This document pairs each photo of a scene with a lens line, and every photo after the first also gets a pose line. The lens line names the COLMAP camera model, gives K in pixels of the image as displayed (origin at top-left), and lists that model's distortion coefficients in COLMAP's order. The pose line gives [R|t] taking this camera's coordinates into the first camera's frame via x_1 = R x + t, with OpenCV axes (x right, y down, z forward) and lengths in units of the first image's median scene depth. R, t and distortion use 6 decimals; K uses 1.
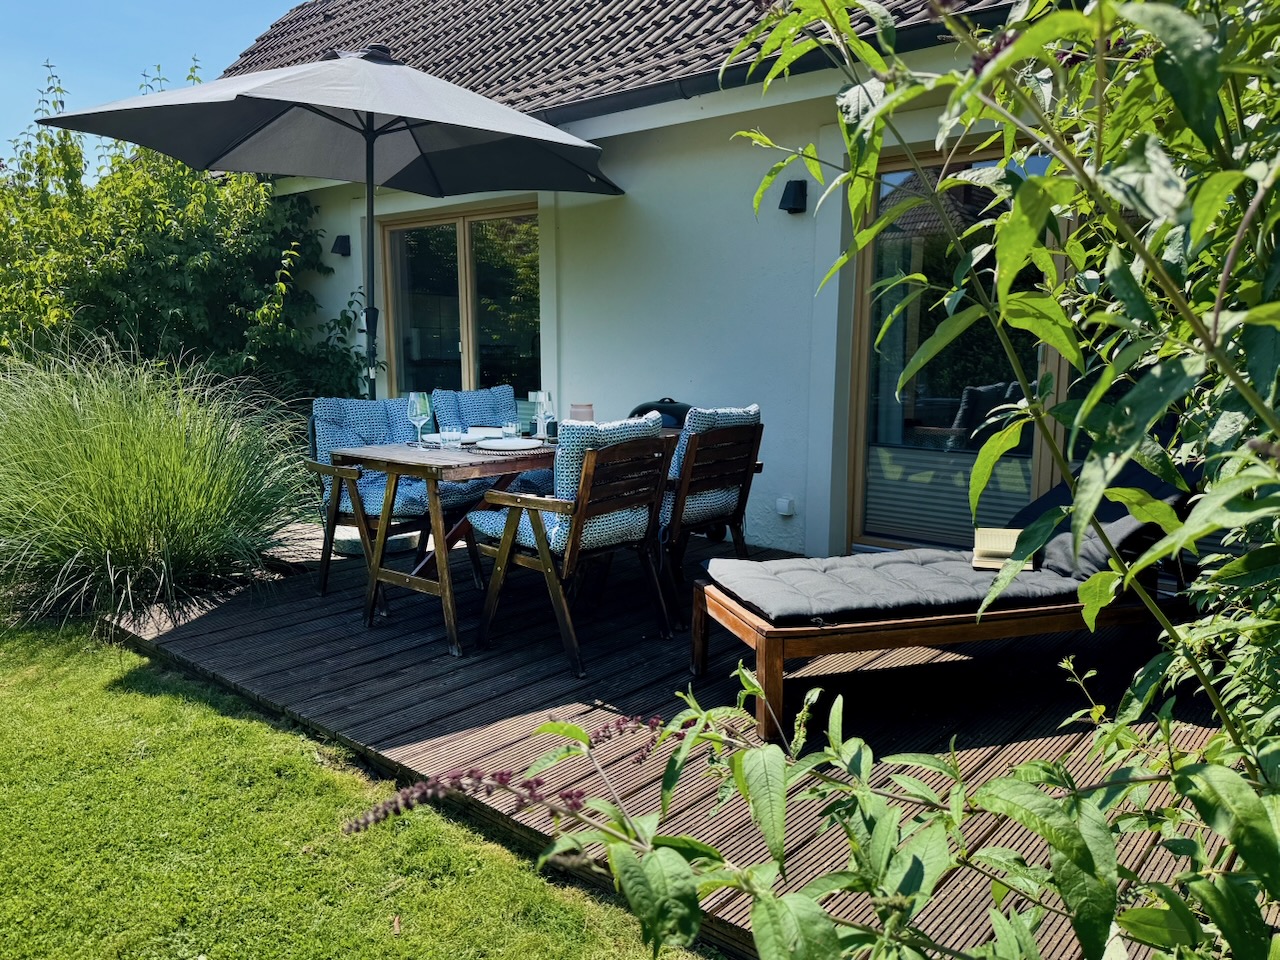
lens RADIAL K [[941.5, 0, 632.6], [0, 941.5, 433.7], [0, 0, 1]] dist [0.003729, -0.002926]
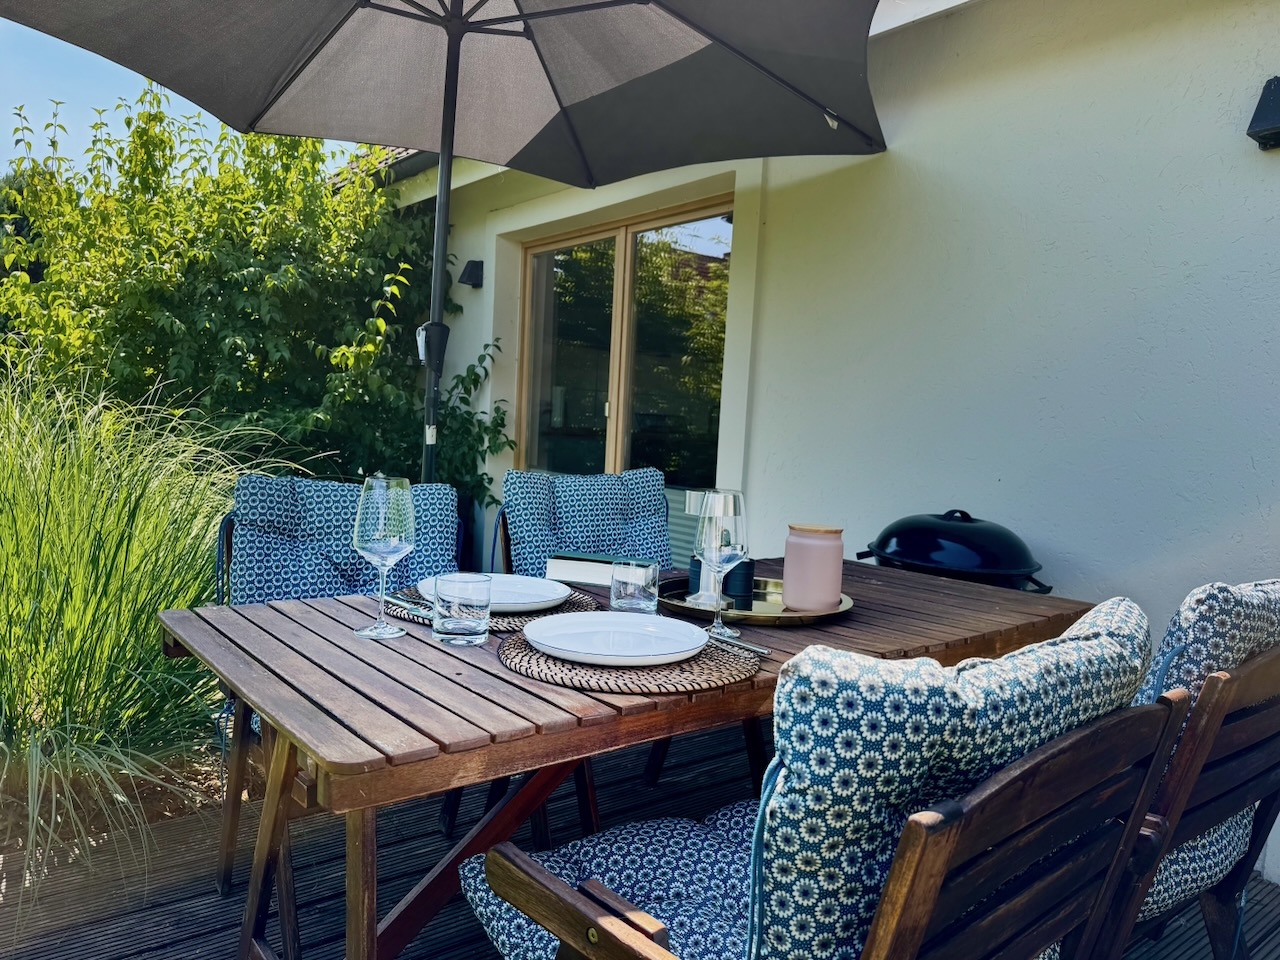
lens RADIAL K [[937.9, 0, 640.0], [0, 937.9, 480.0], [0, 0, 1]] dist [0.068756, -0.001982]
pose [[0.981718, 0.072444, -0.176016, -0.031093], [-0.081627, 0.995624, -0.045491, -0.014521], [0.171950, 0.059026, 0.983336, 0.318372]]
